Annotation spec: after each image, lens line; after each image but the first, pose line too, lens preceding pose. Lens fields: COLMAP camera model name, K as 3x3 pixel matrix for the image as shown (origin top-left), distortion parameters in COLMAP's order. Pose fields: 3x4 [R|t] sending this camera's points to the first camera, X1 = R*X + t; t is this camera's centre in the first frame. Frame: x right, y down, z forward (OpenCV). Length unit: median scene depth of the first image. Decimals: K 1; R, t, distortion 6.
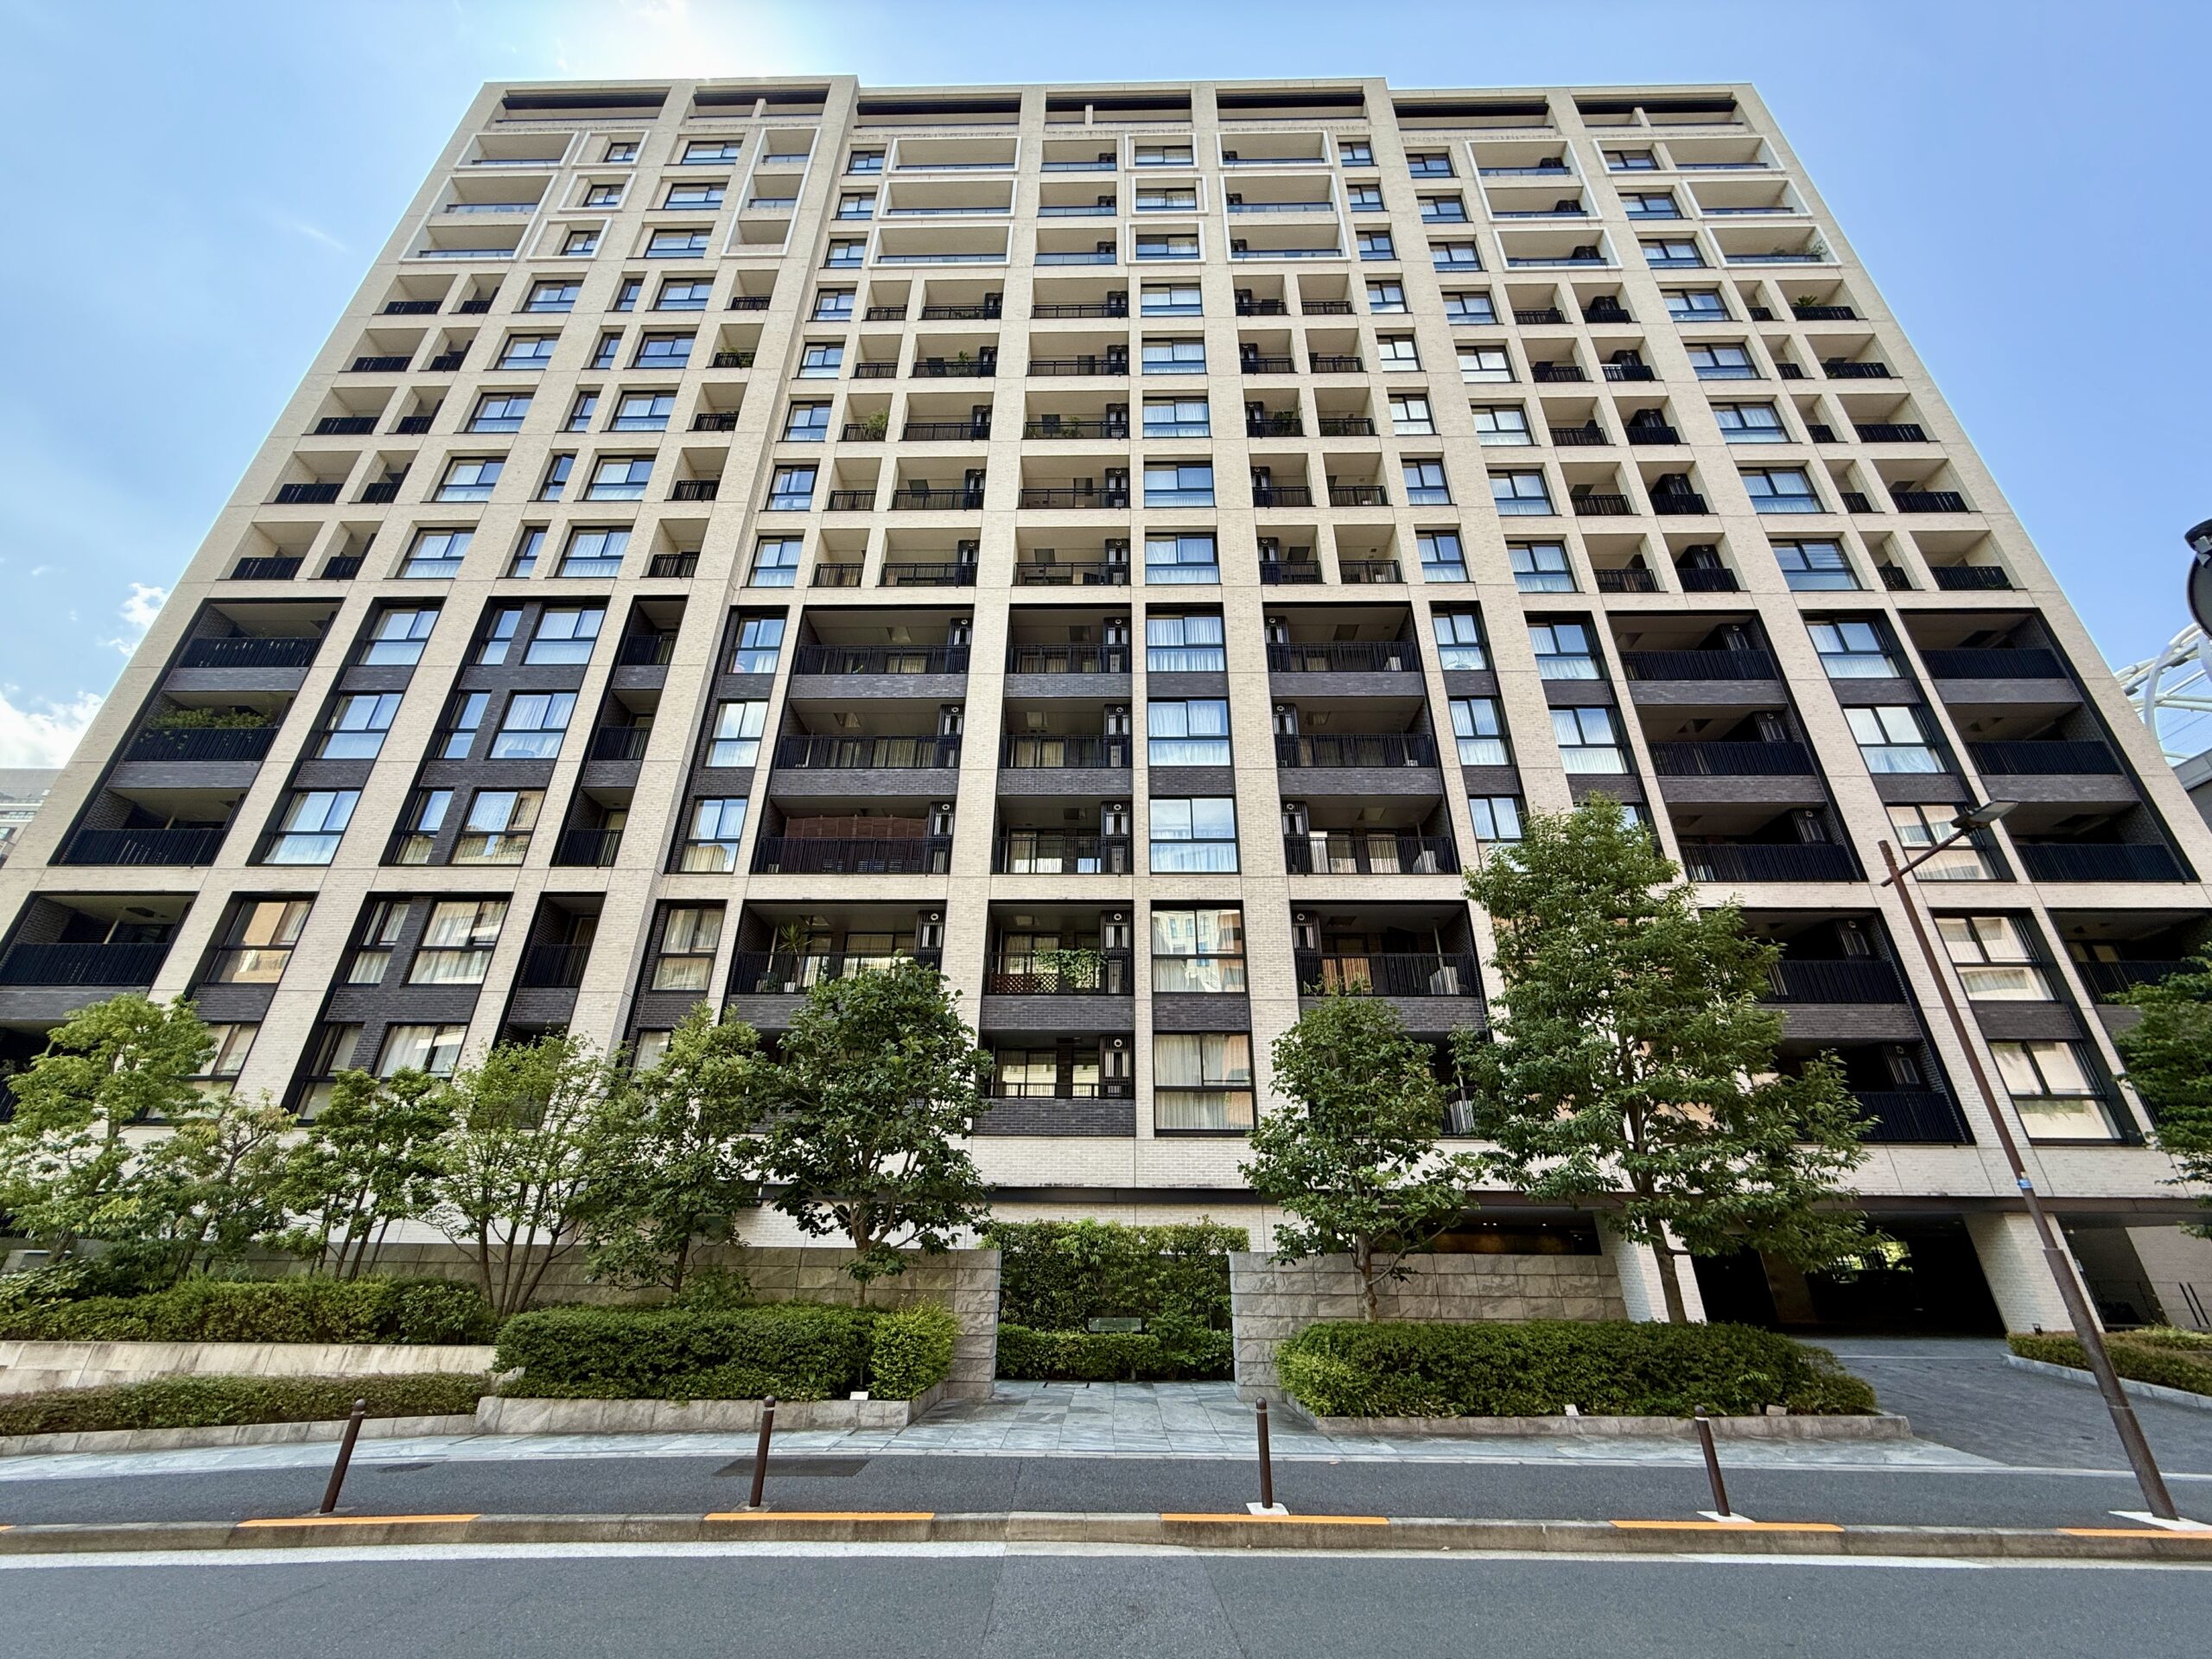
lens RADIAL K [[891.4, 0, 1097.1], [0, 891.4, 826.1], [0, 0, 1]] dist [-0.001615, -0.000101]
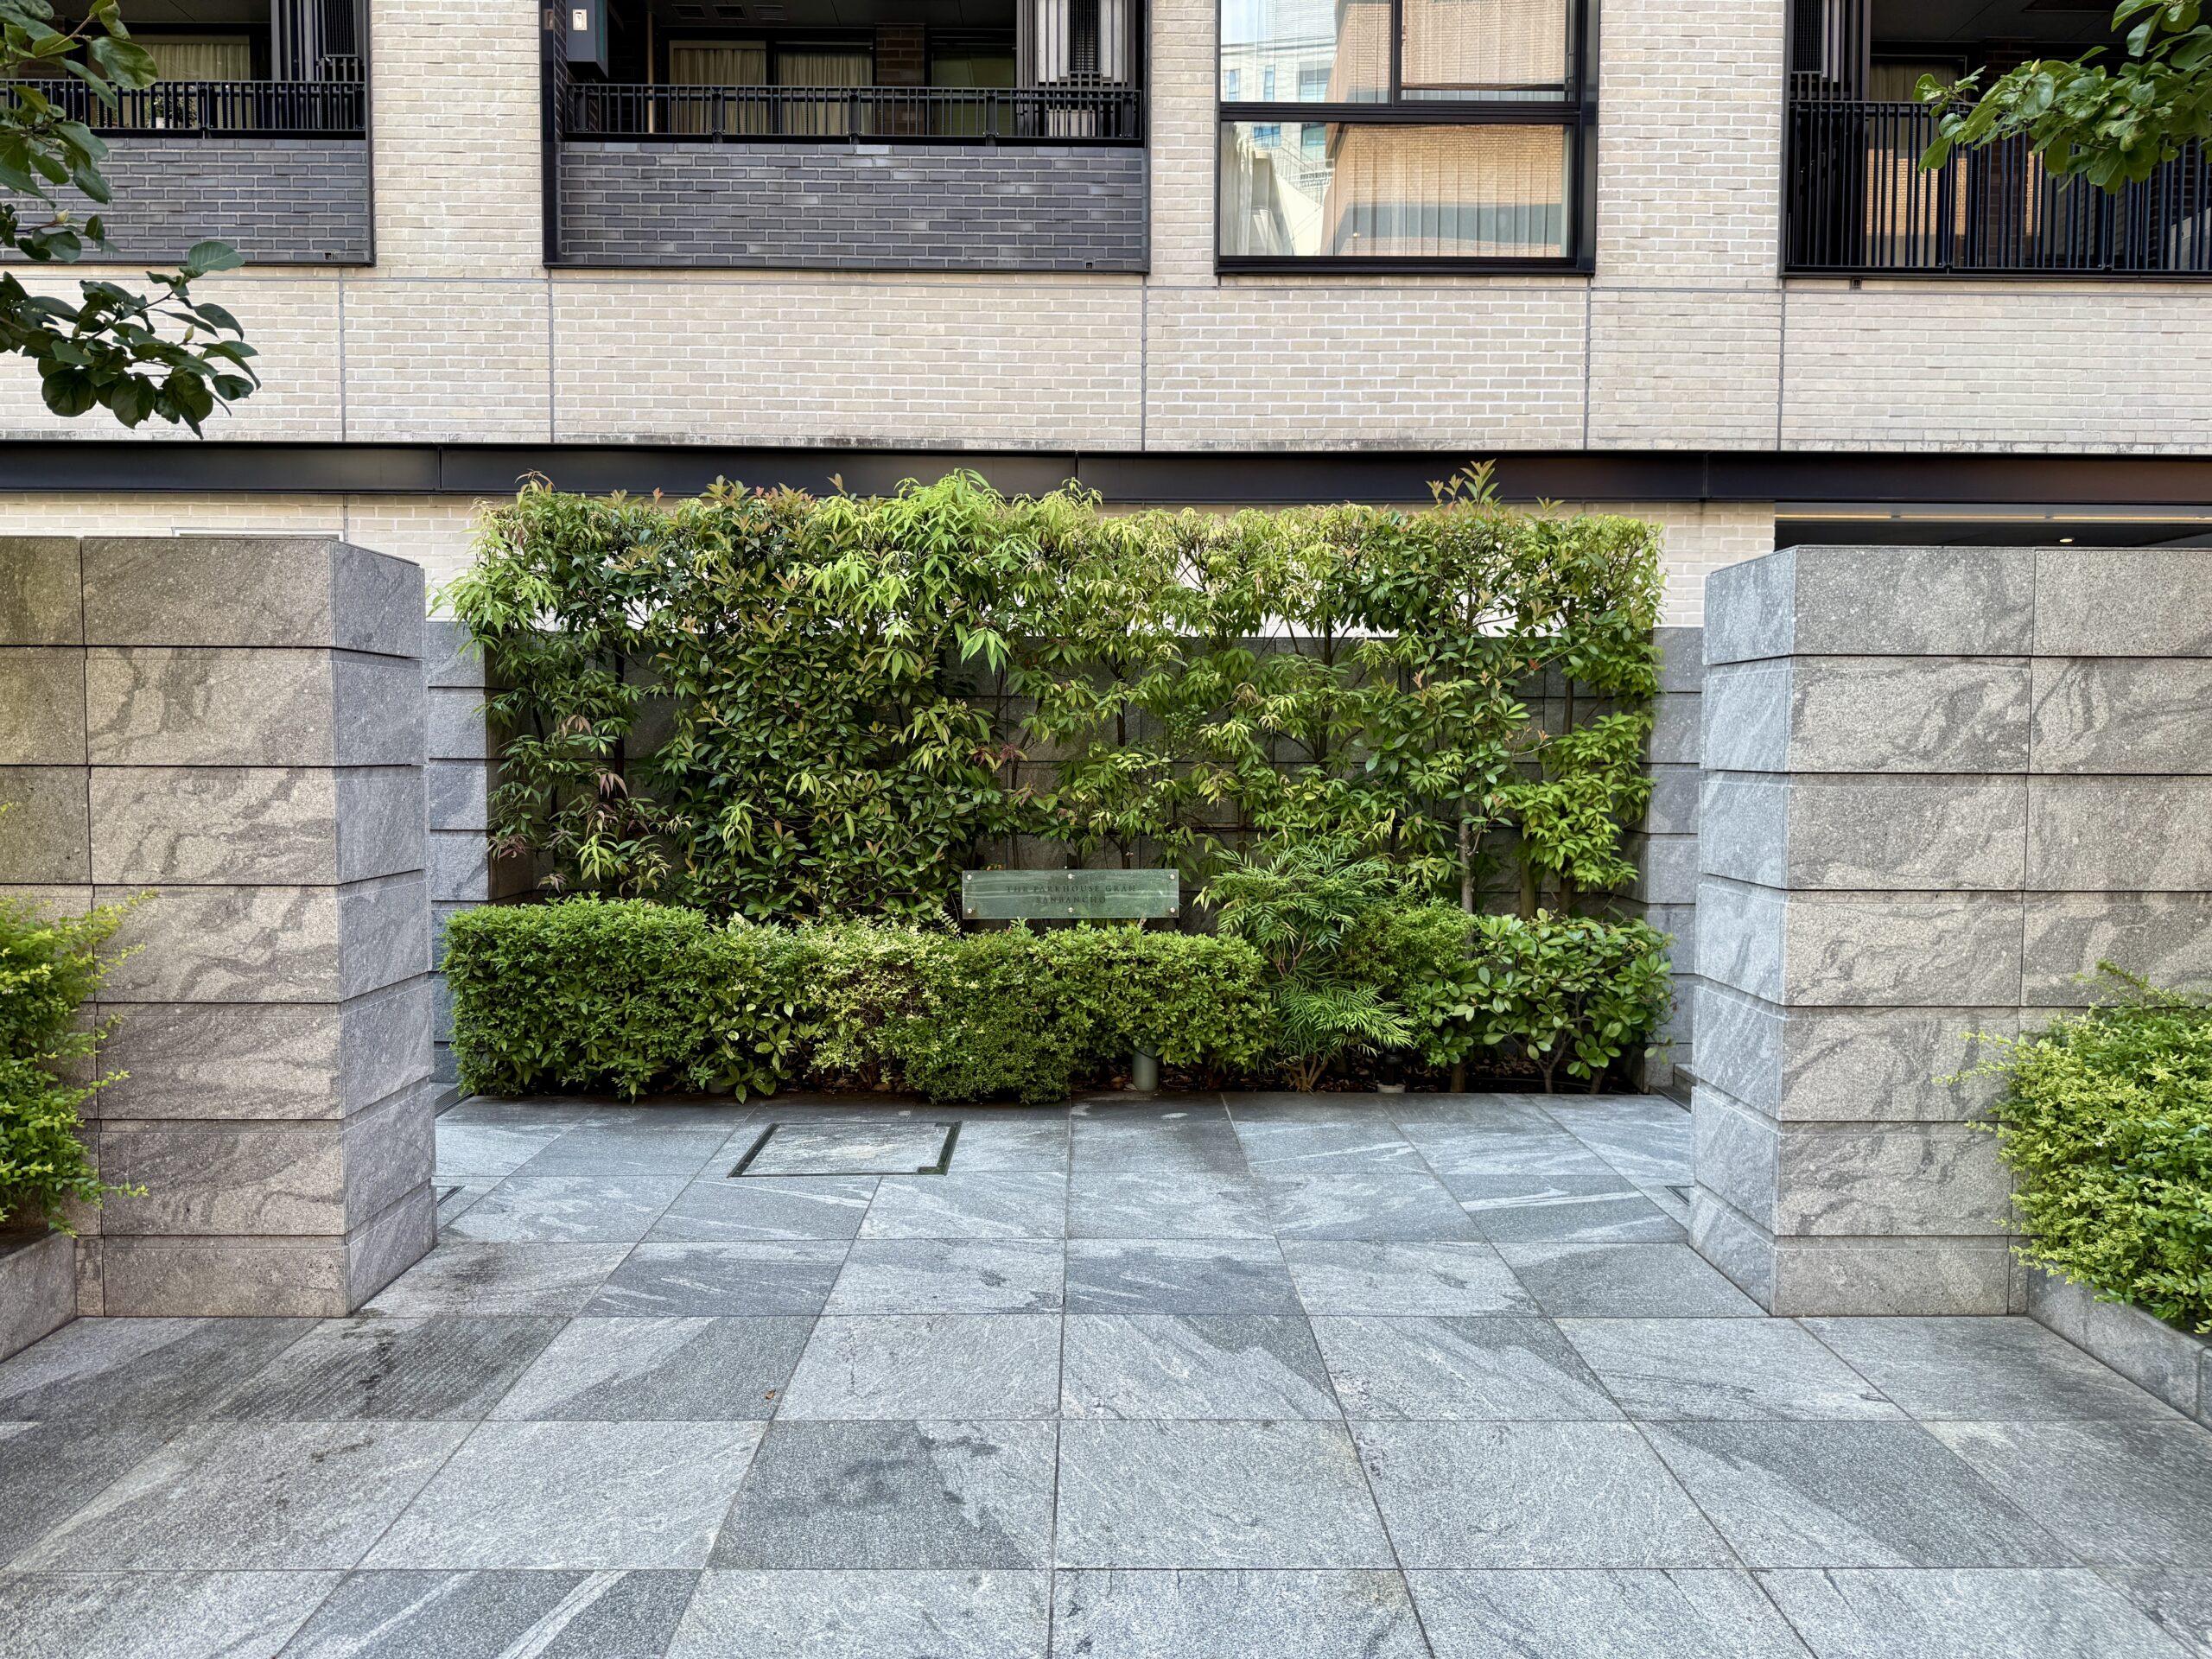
lens RADIAL K [[1547.6, 0, 1105.6], [0, 1547.6, 829.5], [0, 0, 1]] dist [-0.000278, -0.000078]
pose [[0.999309, -0.007023, 0.036510, 0.014358], [-0.011761, 0.871861, 0.489613, 0.337616], [-0.035270, -0.489704, 0.871175, 0.640794]]
